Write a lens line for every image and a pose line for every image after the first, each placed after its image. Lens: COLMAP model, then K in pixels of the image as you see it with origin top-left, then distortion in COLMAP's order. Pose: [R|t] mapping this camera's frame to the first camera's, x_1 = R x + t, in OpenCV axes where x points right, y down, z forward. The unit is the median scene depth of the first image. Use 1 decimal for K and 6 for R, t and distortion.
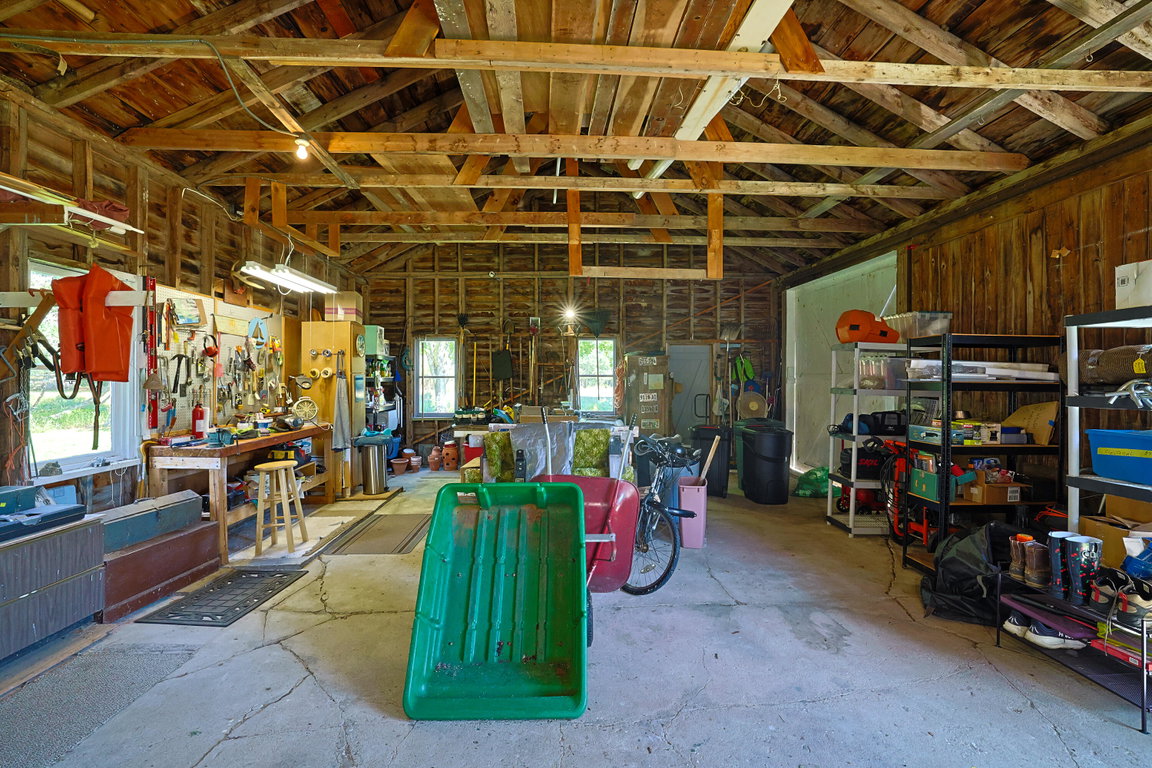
lens RADIAL K [[503.0, 0, 573.7], [0, 503.0, 377.7], [0, 0, 1]] dist [-0.015844, 0.005114]
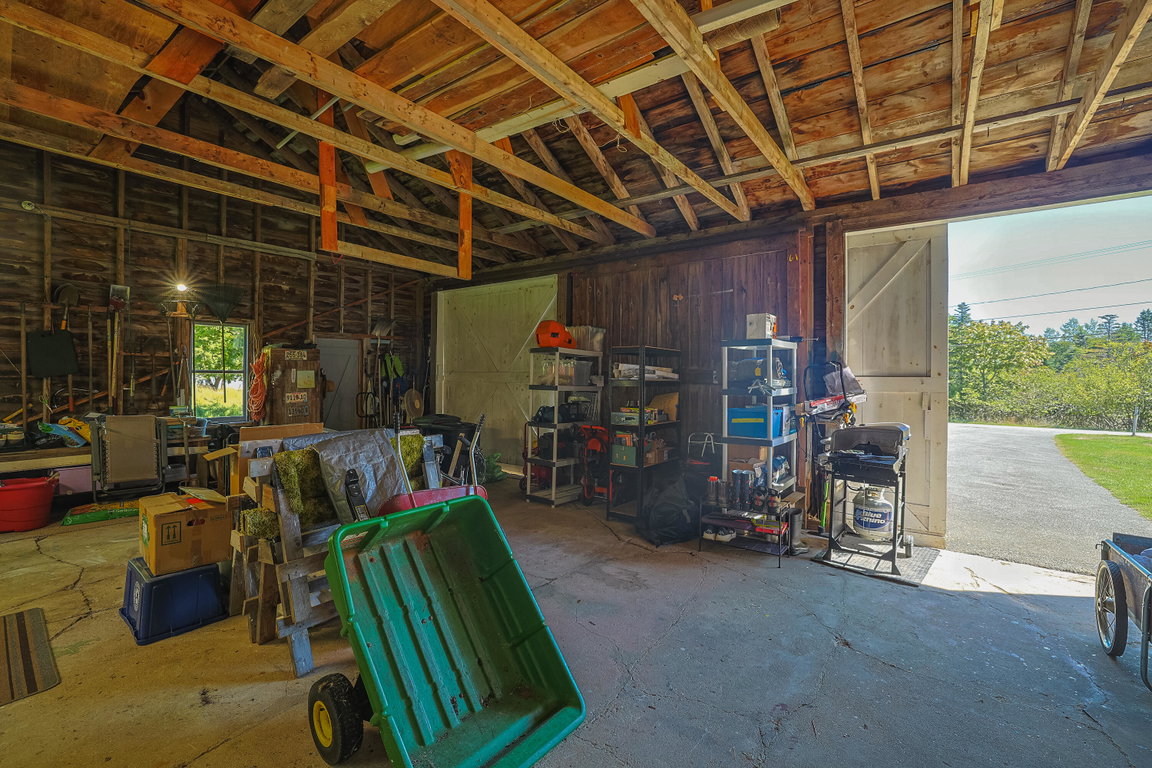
lens RADIAL K [[504.7, 0, 576.7], [0, 504.7, 379.4], [0, 0, 1]] dist [-0.026220, 0.004718]
pose [[0.645407, -0.003320, 0.763832, -0.343130], [-0.005417, 0.999946, 0.008923, -0.003841], [-0.763820, -0.009897, 0.645353, 0.169053]]
